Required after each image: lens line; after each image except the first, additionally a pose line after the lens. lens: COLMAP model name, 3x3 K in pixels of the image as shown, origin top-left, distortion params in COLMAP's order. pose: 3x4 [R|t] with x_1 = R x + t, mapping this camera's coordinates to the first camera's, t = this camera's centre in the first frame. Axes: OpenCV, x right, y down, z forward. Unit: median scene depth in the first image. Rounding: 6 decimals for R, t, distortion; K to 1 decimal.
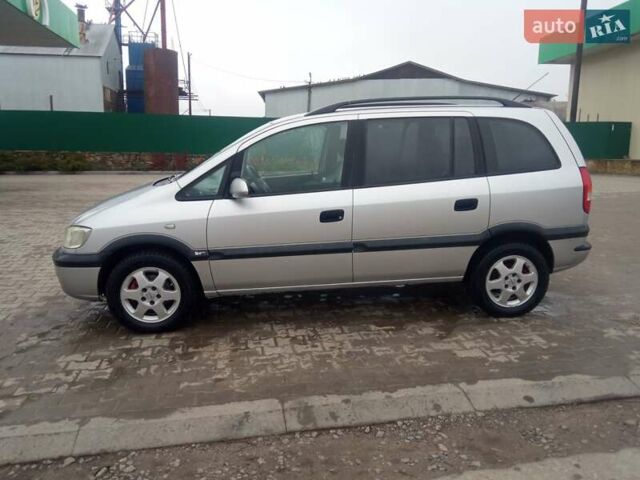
lens RADIAL K [[512.0, 0, 315.4], [0, 512.0, 240.1], [0, 0, 1]] dist [0.090137, -0.144505]
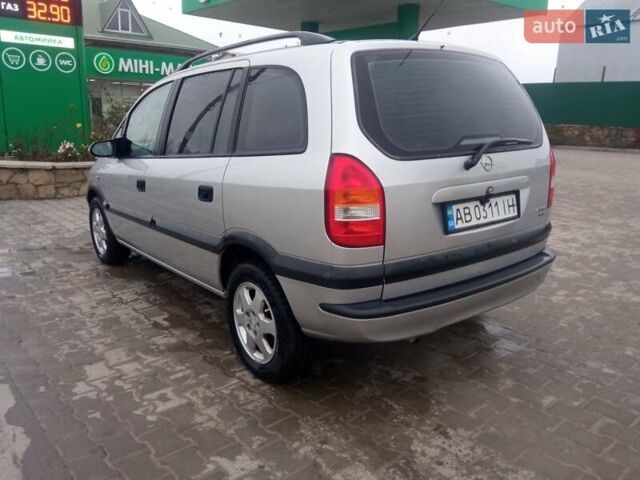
lens RADIAL K [[516.8, 0, 317.9], [0, 516.8, 241.9], [0, 0, 1]] dist [0.085392, -0.130762]
pose [[0.515788, 0.205325, -0.831748, 1.033768], [-0.164139, 0.976554, 0.139285, -0.135103], [0.840845, 0.064681, 0.537397, 0.782987]]
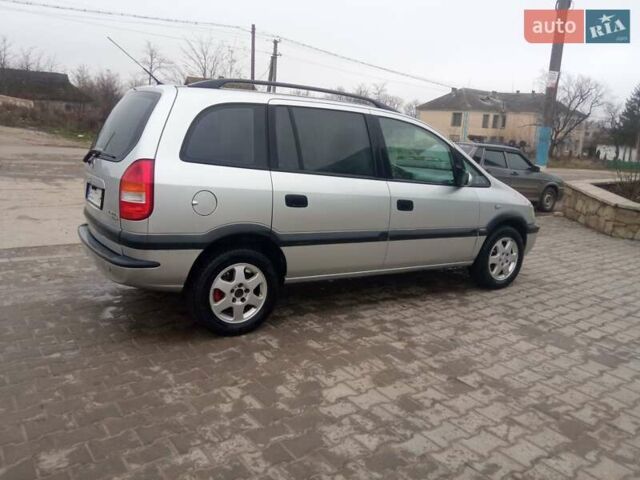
lens RADIAL K [[516.8, 0, 317.9], [0, 516.8, 241.9], [0, 0, 1]] dist [0.085392, -0.130762]
pose [[-0.892940, 0.049975, -0.447392, 0.657789], [-0.136319, 0.917142, 0.374524, -0.466001], [0.429039, 0.395416, -0.812140, 2.340374]]
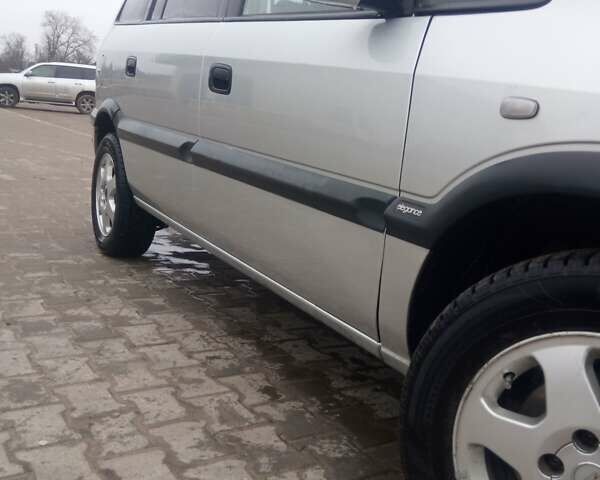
lens RADIAL K [[644.3, 0, 298.2], [0, 644.3, 238.5], [0, 0, 1]] dist [0.114779, -0.221796]
pose [[-0.392943, -0.192168, 0.899259, -0.555198], [0.085958, 0.965962, 0.243983, -0.141725], [-0.915536, 0.173170, -0.363050, 1.636177]]
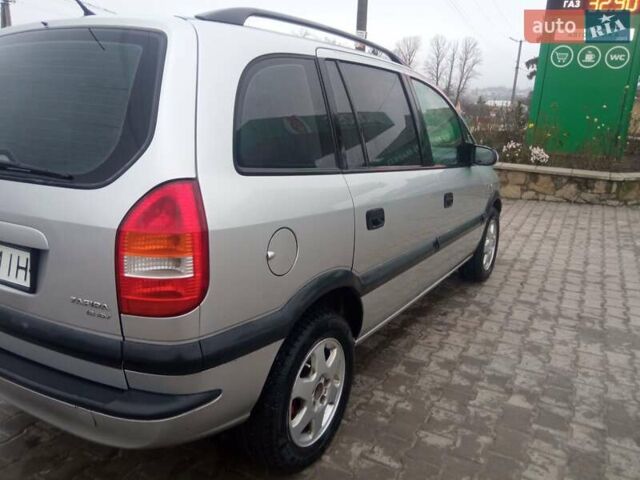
lens RADIAL K [[520.4, 0, 317.3], [0, 520.4, 242.0], [0, 0, 1]] dist [0.060942, -0.101129]
pose [[-0.606425, 0.190173, -0.772064, 0.764025], [-0.180916, 0.912511, 0.366869, -0.350339], [0.774286, 0.362157, -0.518964, 1.771632]]
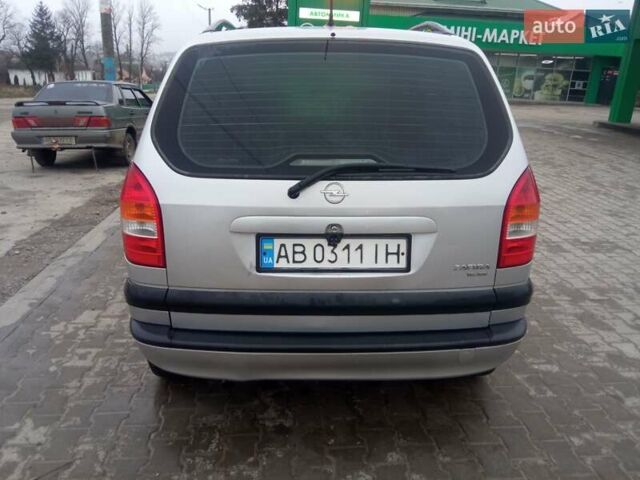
lens RADIAL K [[516.8, 0, 317.9], [0, 516.8, 241.9], [0, 0, 1]] dist [0.085392, -0.130762]
pose [[-0.078580, 0.301180, -0.950324, 1.063167], [-0.214595, 0.925814, 0.311156, -0.279388], [0.973537, 0.228385, -0.008119, 1.296347]]
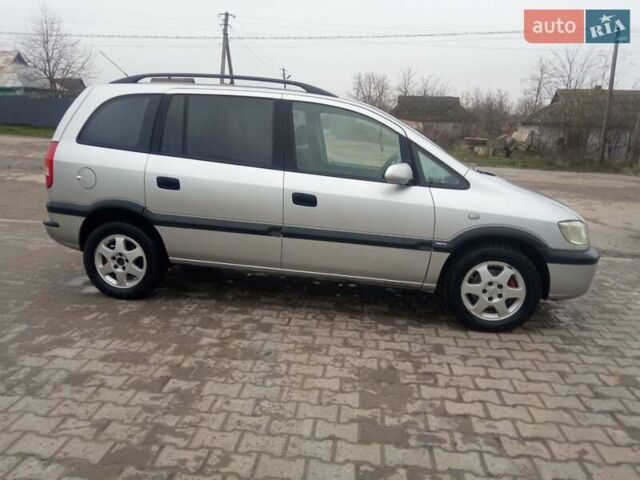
lens RADIAL K [[516.8, 0, 317.9], [0, 516.8, 241.9], [0, 0, 1]] dist [0.085392, -0.130762]
pose [[-0.964235, -0.084428, 0.251244, -0.298021], [0.019610, 0.922589, 0.385287, -0.450024], [-0.264324, 0.376434, -0.887936, 2.379951]]
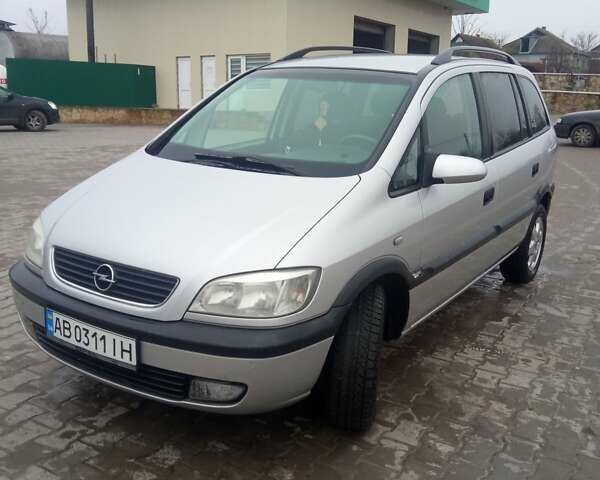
lens RADIAL K [[645.6, 0, 299.3], [0, 645.6, 234.7], [0, 0, 1]] dist [0.130328, -0.235626]
pose [[0.636922, -0.148962, 0.756400, -0.938062], [0.117355, 0.988454, 0.095843, -0.121571], [-0.761943, 0.027723, 0.647050, 0.586851]]
